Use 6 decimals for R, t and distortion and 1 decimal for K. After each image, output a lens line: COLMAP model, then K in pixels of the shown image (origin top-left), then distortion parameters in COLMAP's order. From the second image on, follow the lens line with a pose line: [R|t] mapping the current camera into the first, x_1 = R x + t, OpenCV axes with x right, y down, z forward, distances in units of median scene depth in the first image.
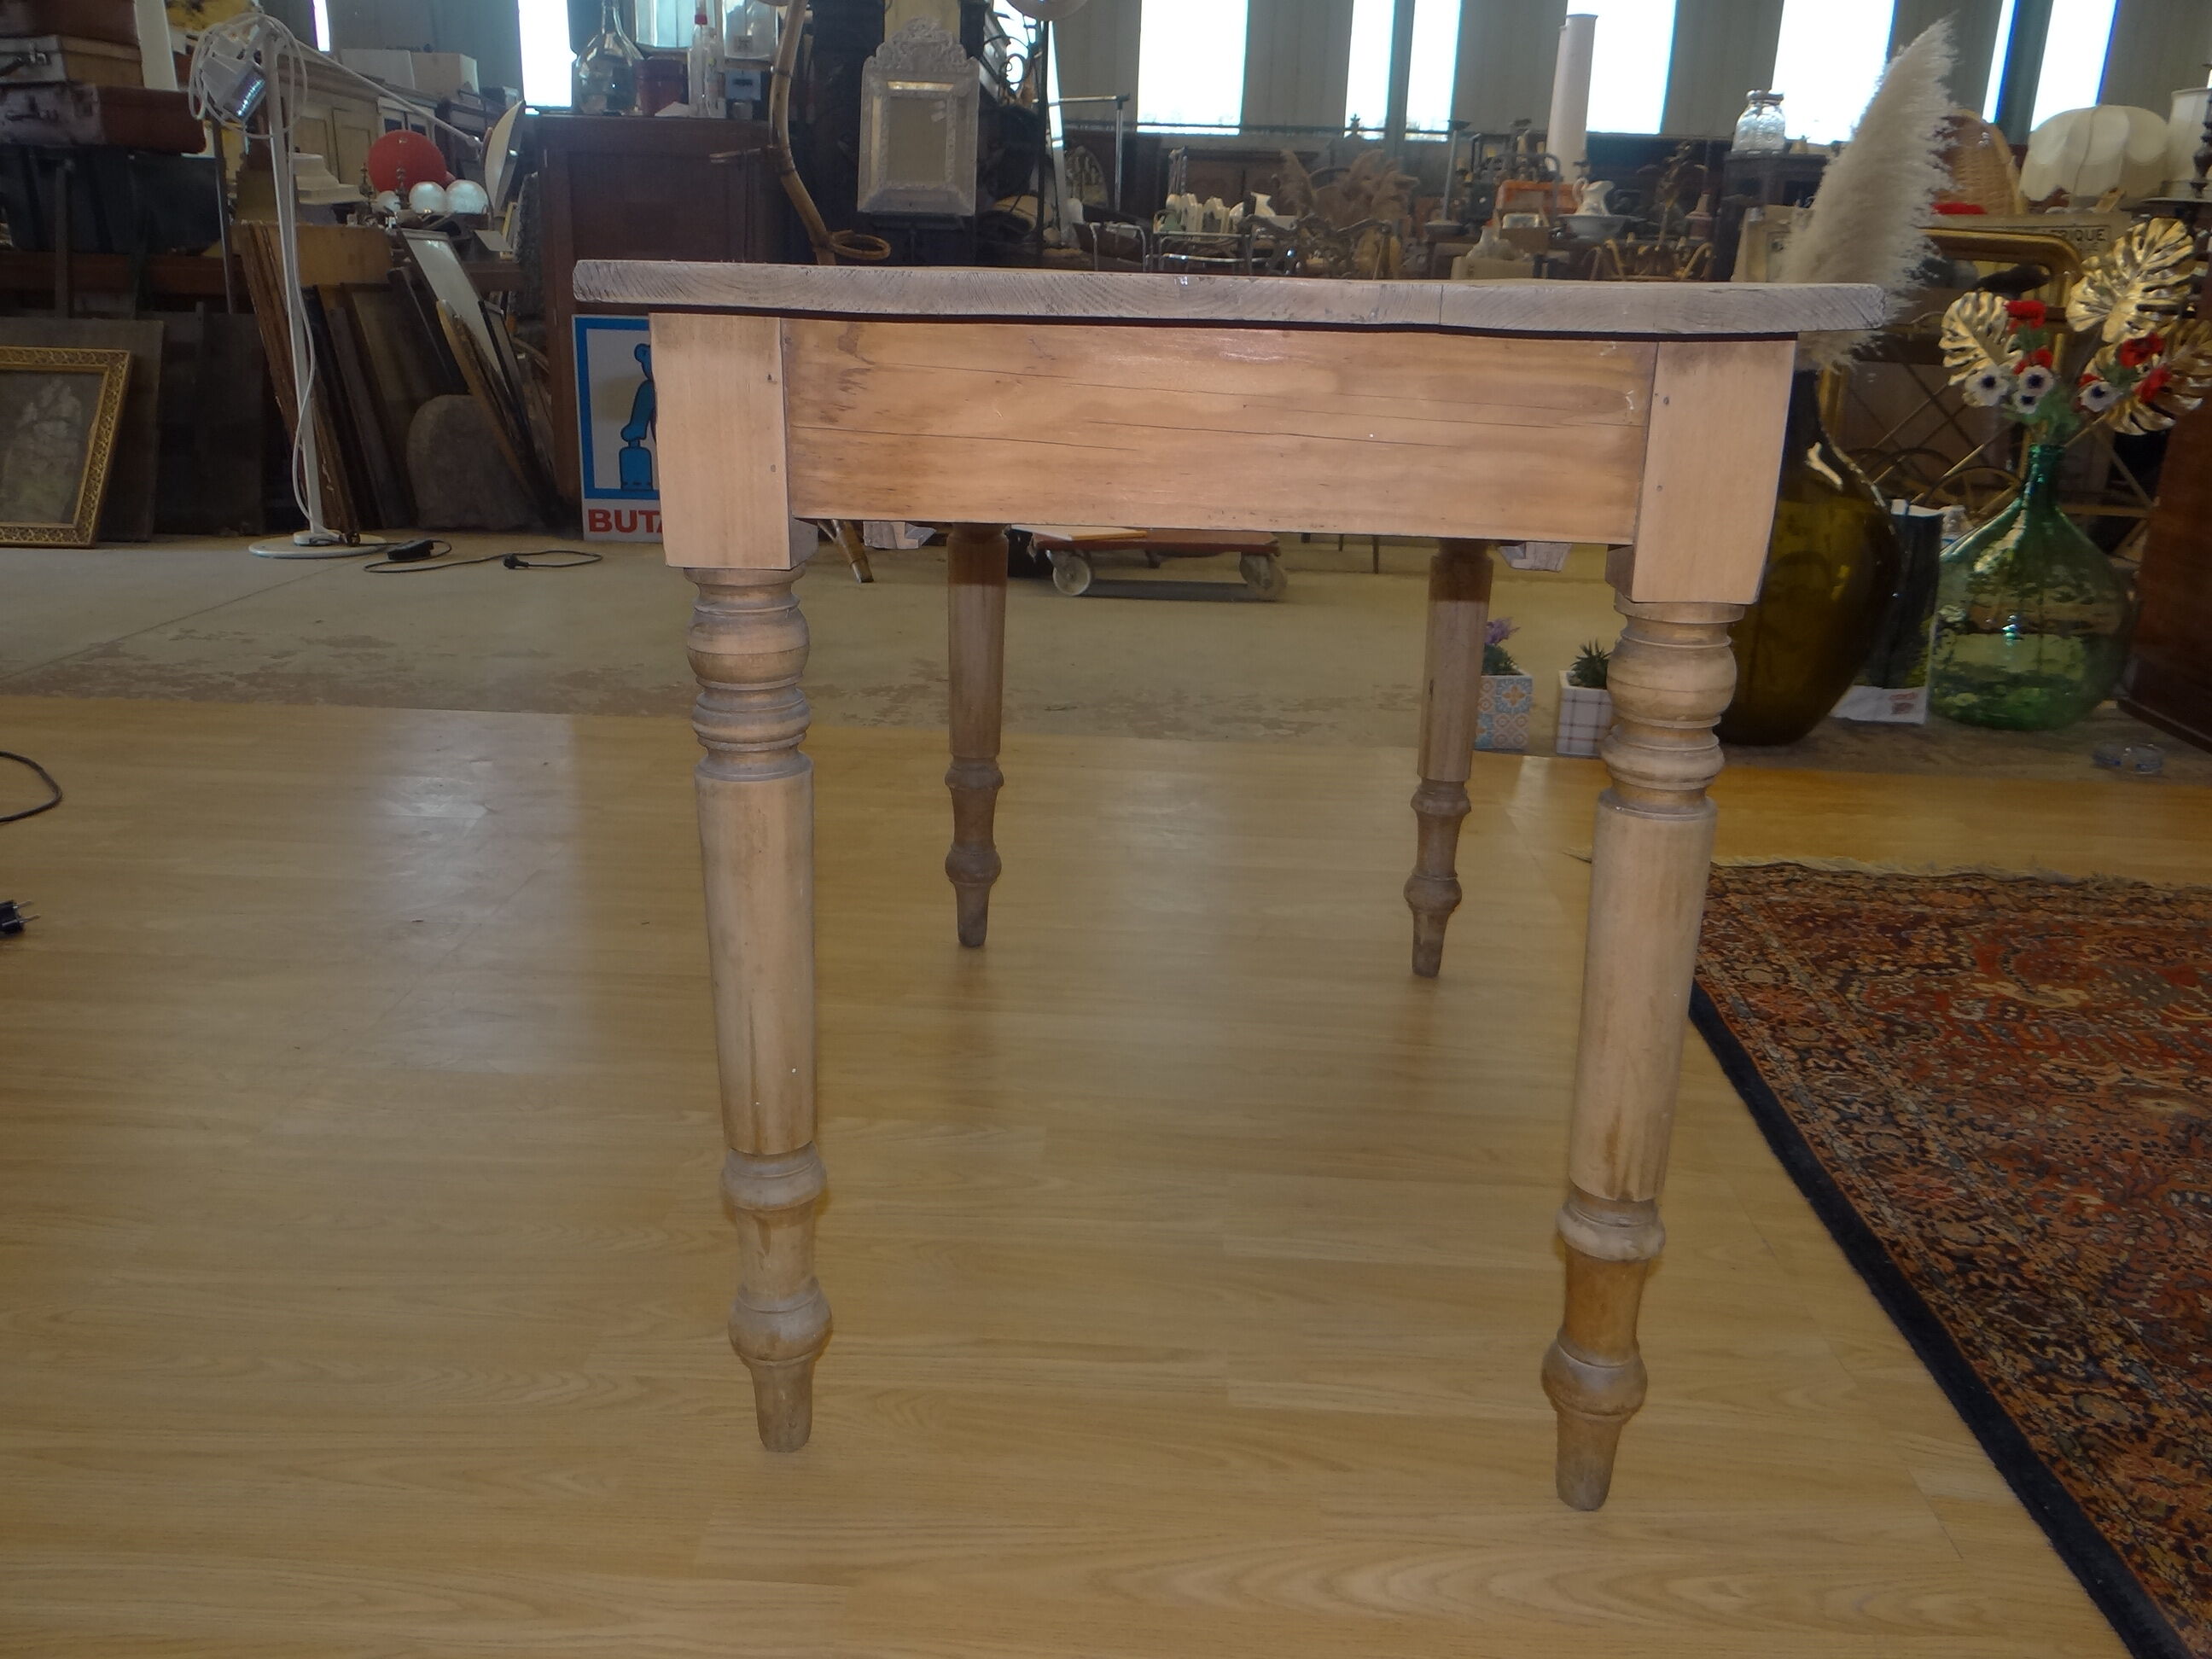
lens RADIAL K [[1815.0, 0, 1104.4], [0, 1815.0, 783.0], [0, 0, 1]] dist [0.002648, -0.002278]
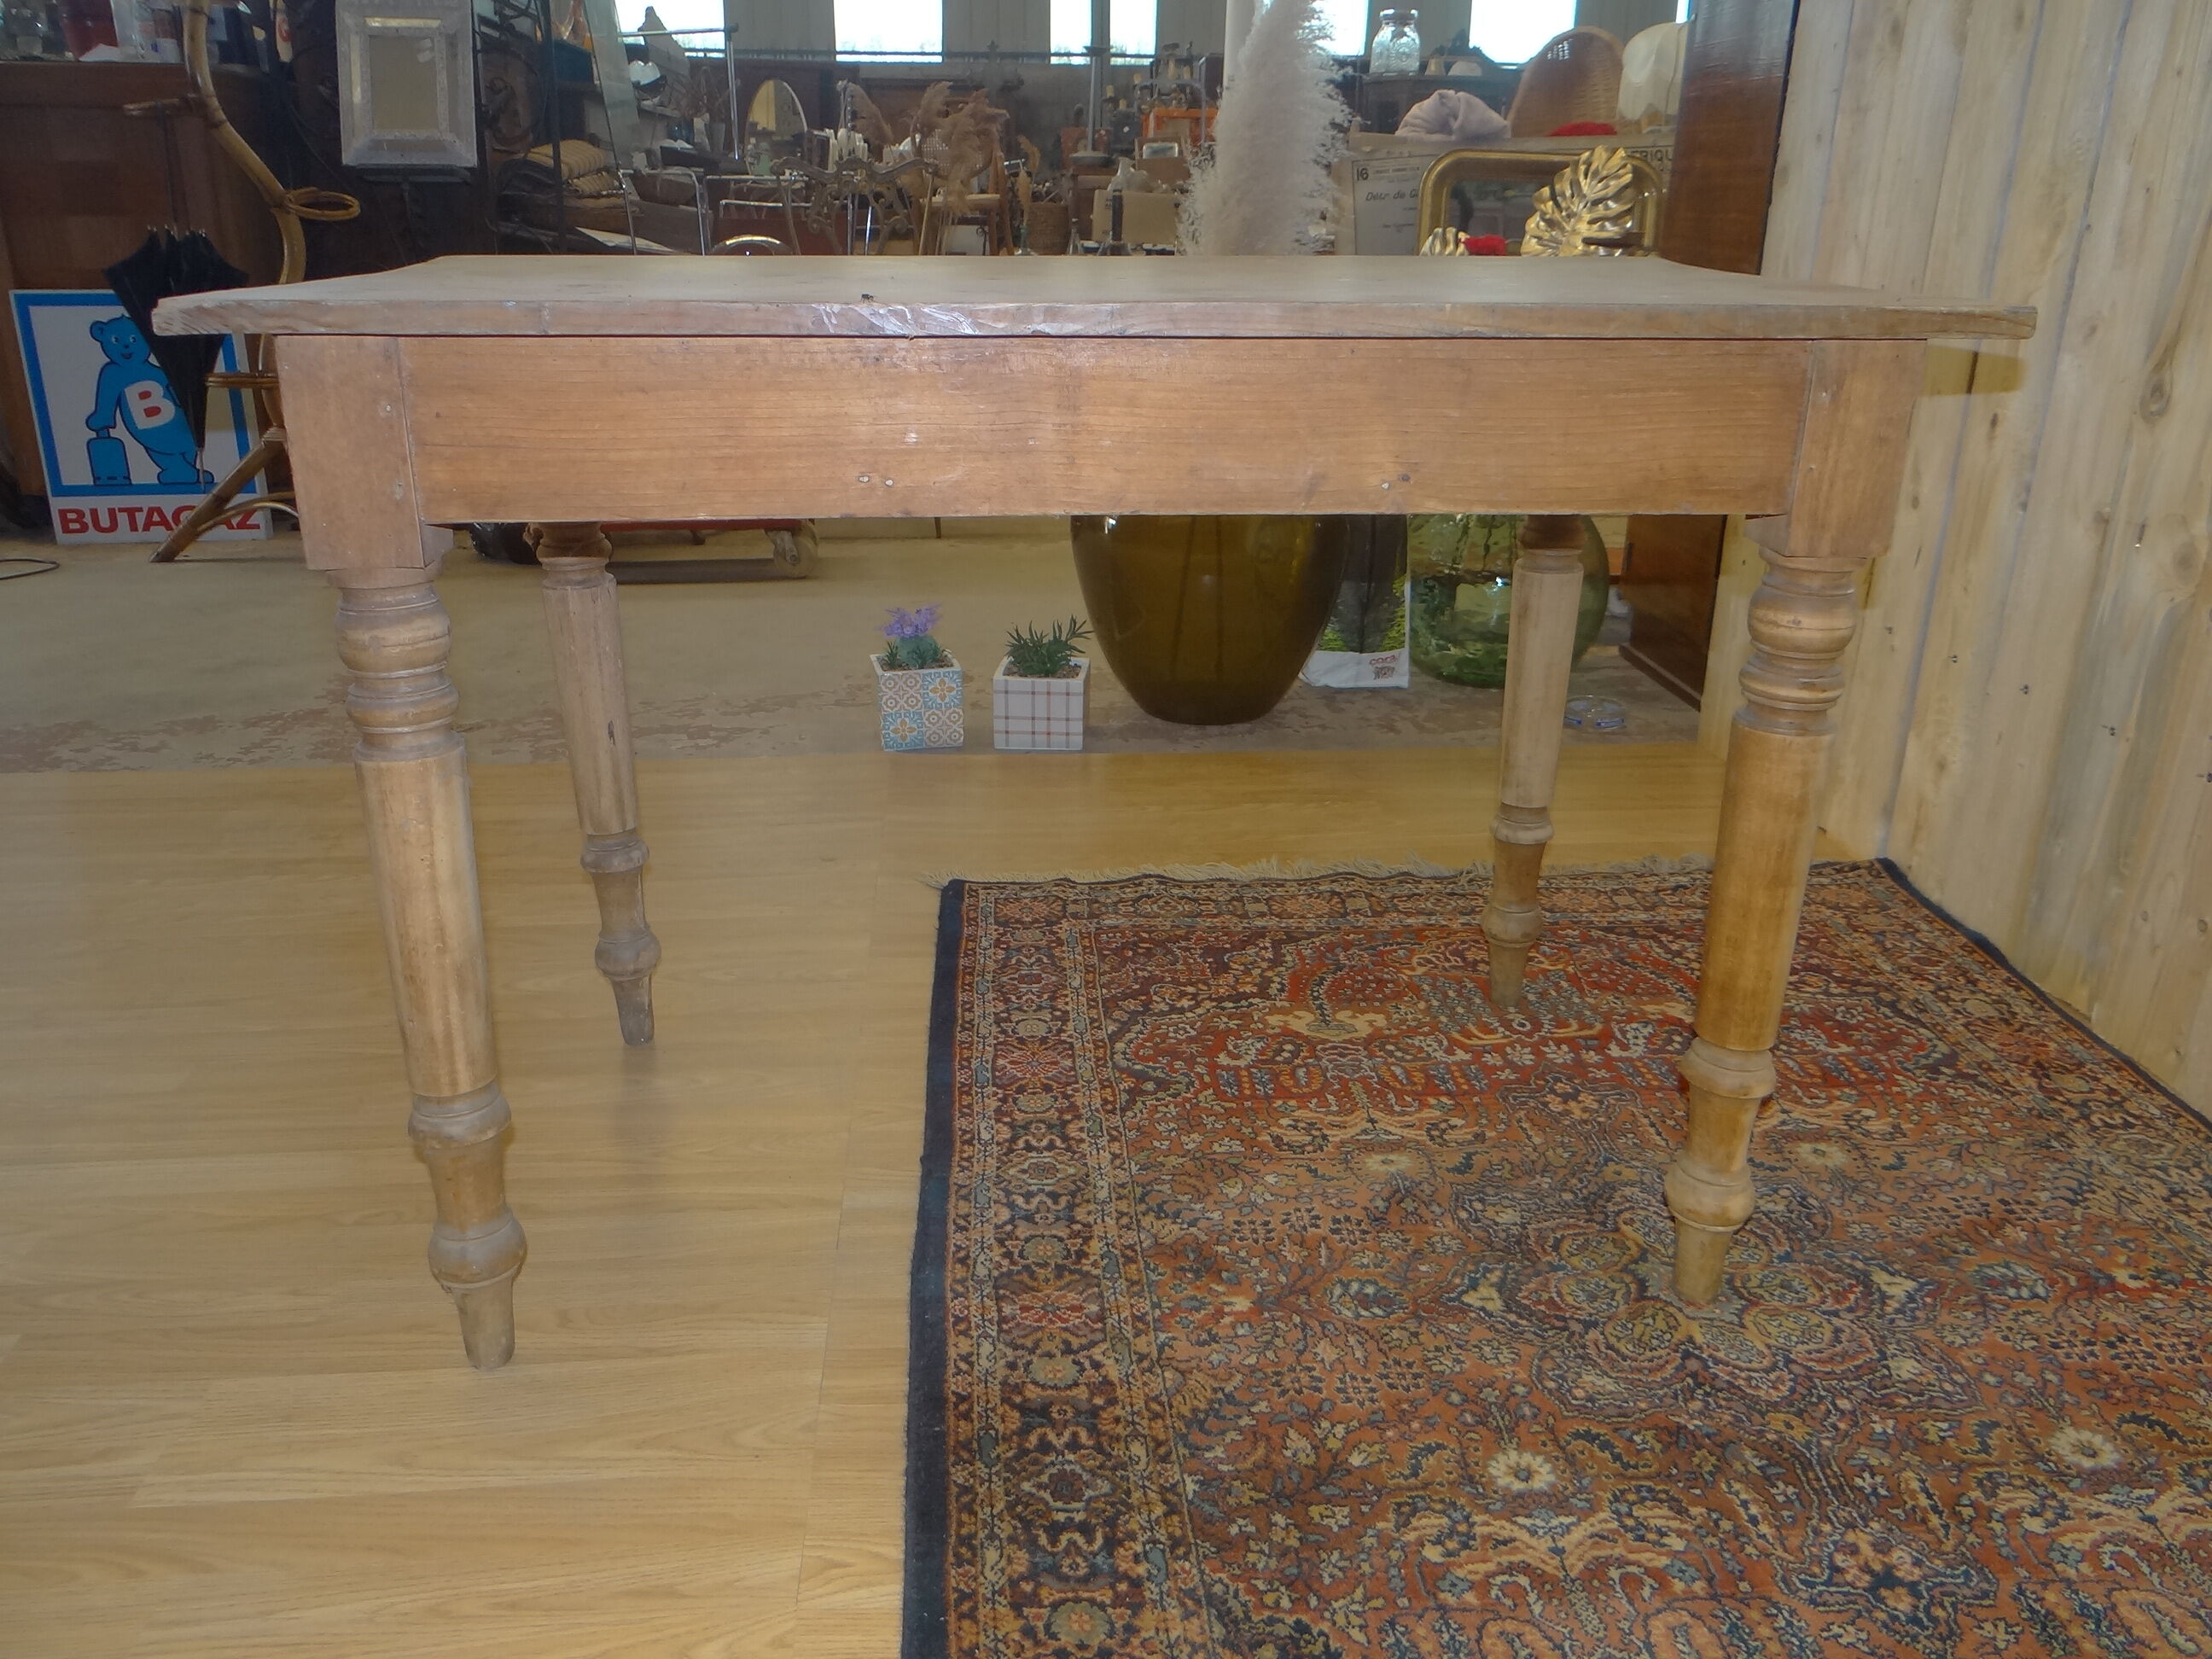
lens RADIAL K [[1806.8, 0, 1130.5], [0, 1806.8, 785.9], [0, 0, 1]] dist [0.014341, -0.000078]
pose [[0.991307, -0.066839, 0.113329, 0.270359], [0.062422, 0.997162, 0.042082, -0.040652], [-0.115820, -0.034642, 0.992666, 0.095097]]
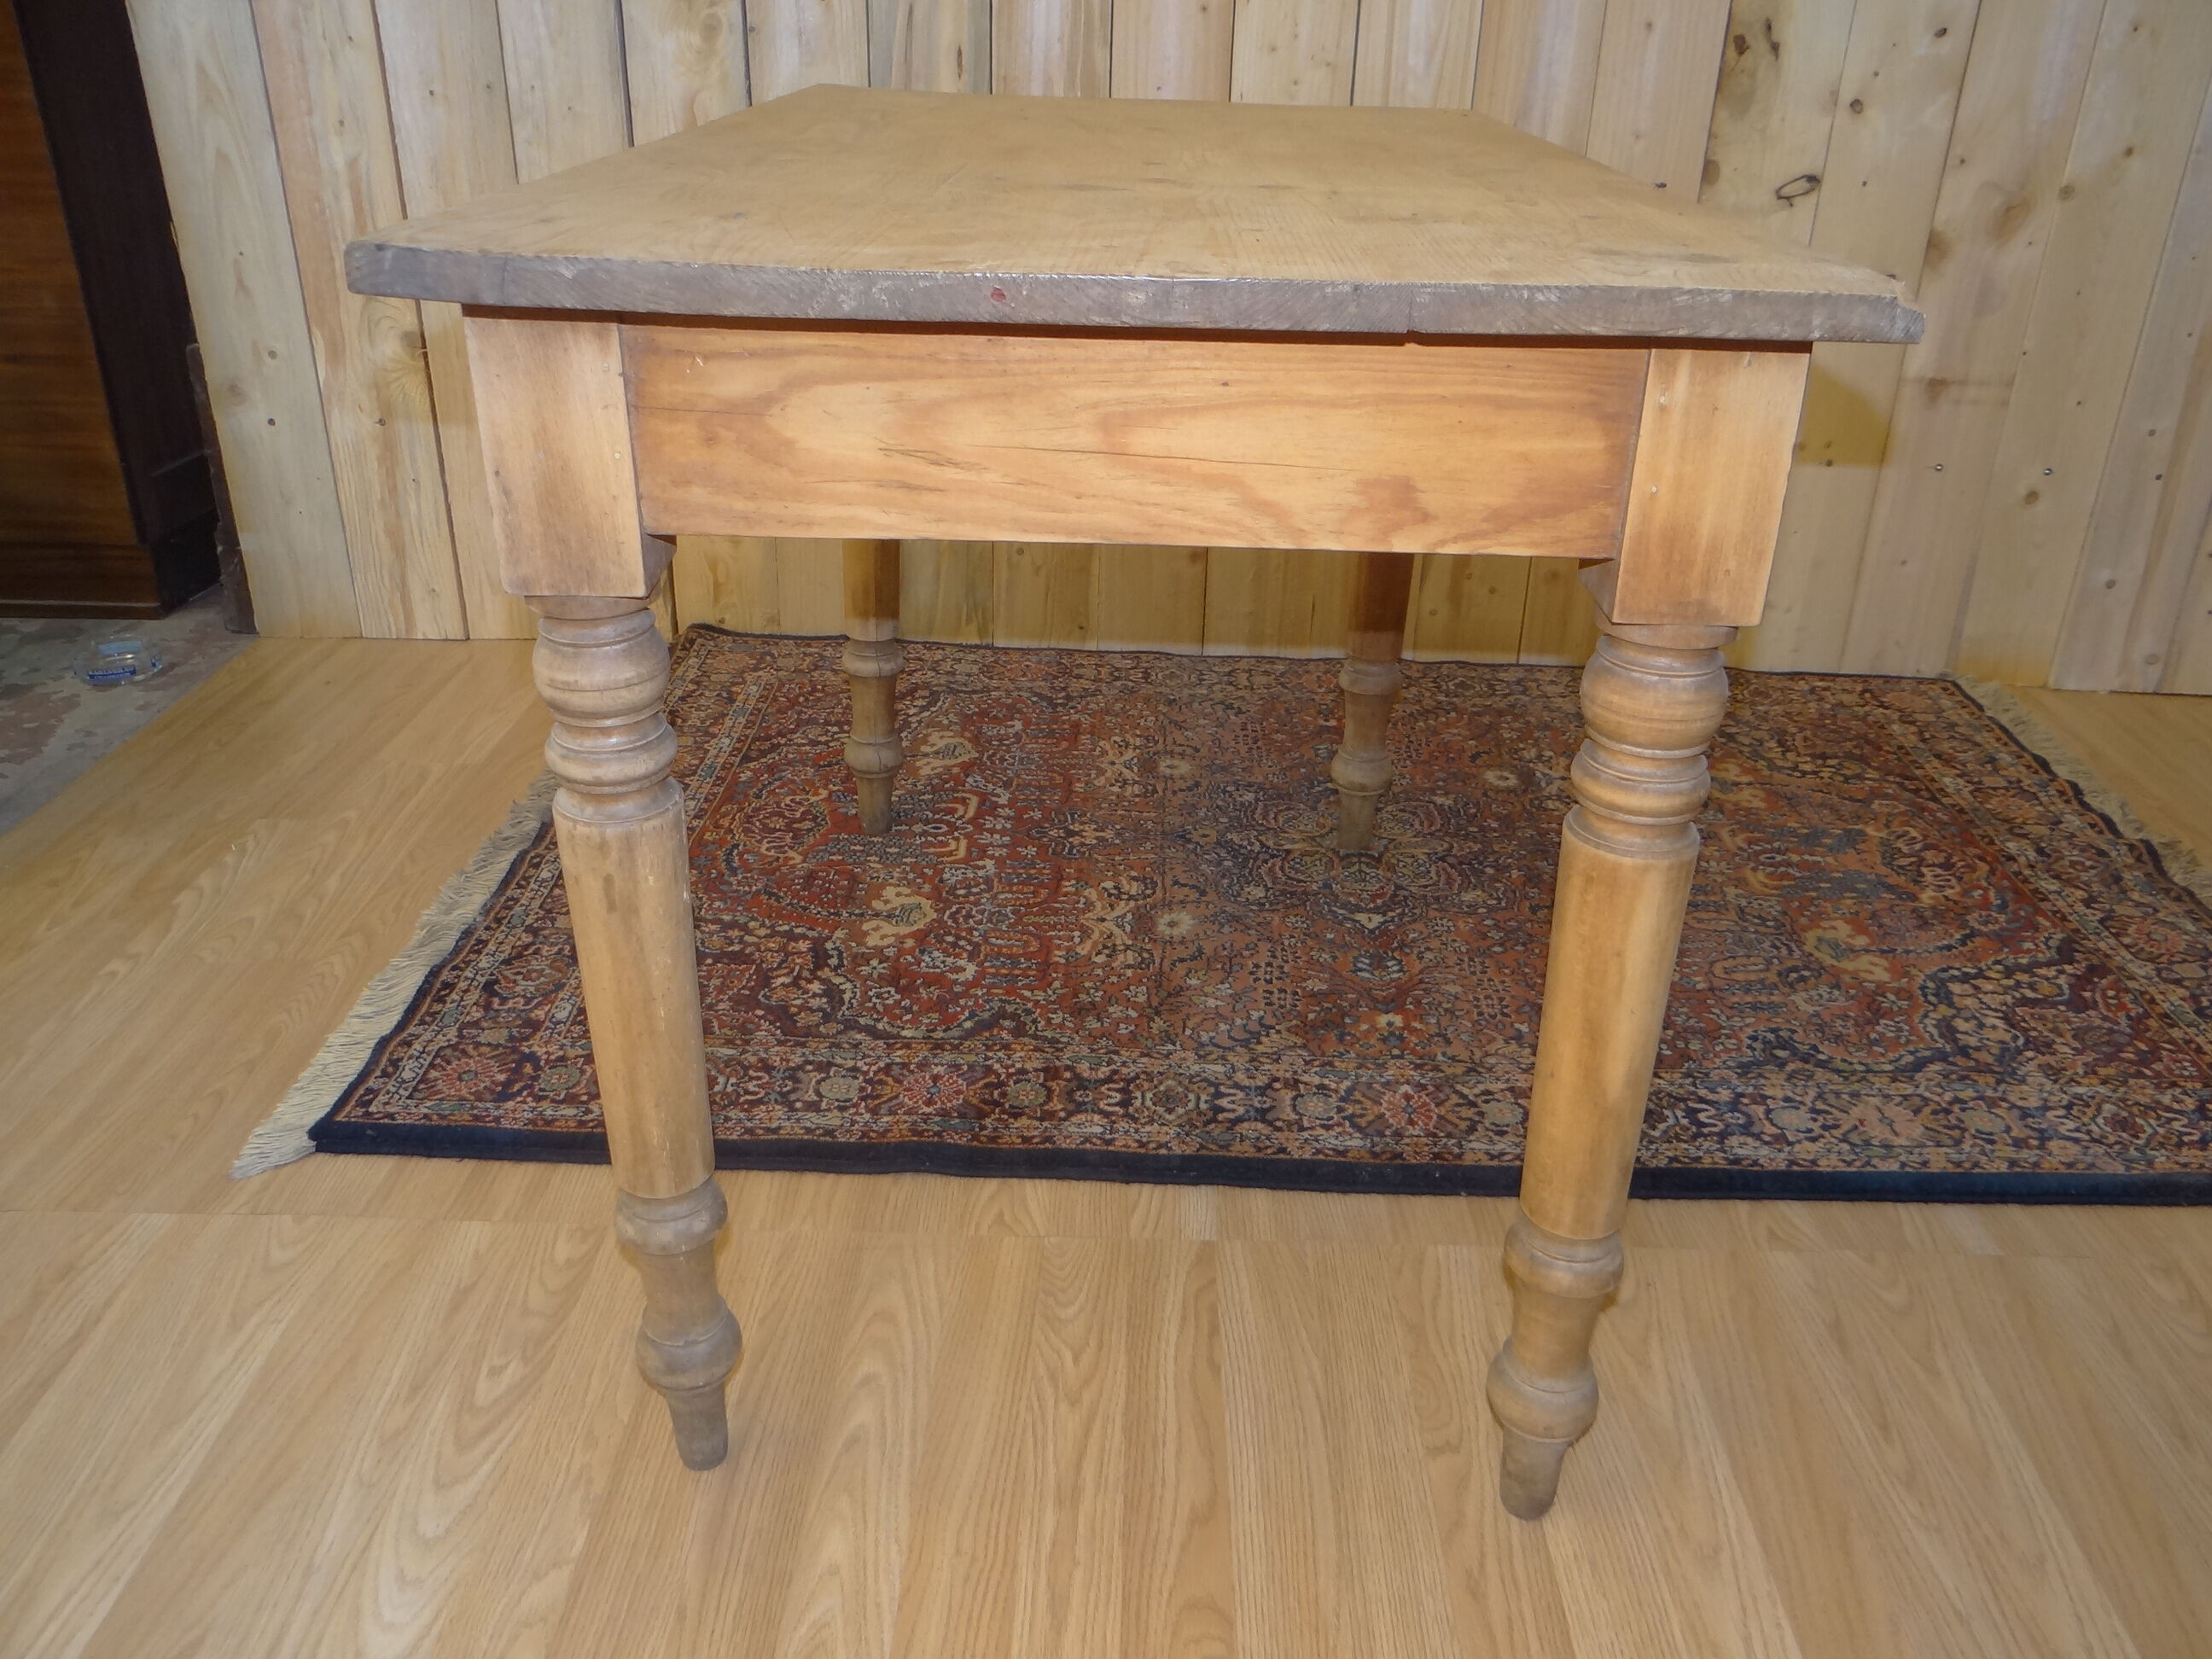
lens RADIAL K [[1766.7, 0, 1082.6], [0, 1766.7, 823.1], [0, 0, 1]] dist [0.028903, -0.072935]
pose [[-0.010241, -0.469672, 0.882782, -0.197144], [0.267909, 0.849263, 0.454947, -0.248055], [-0.963390, 0.241164, 0.117132, 0.678692]]
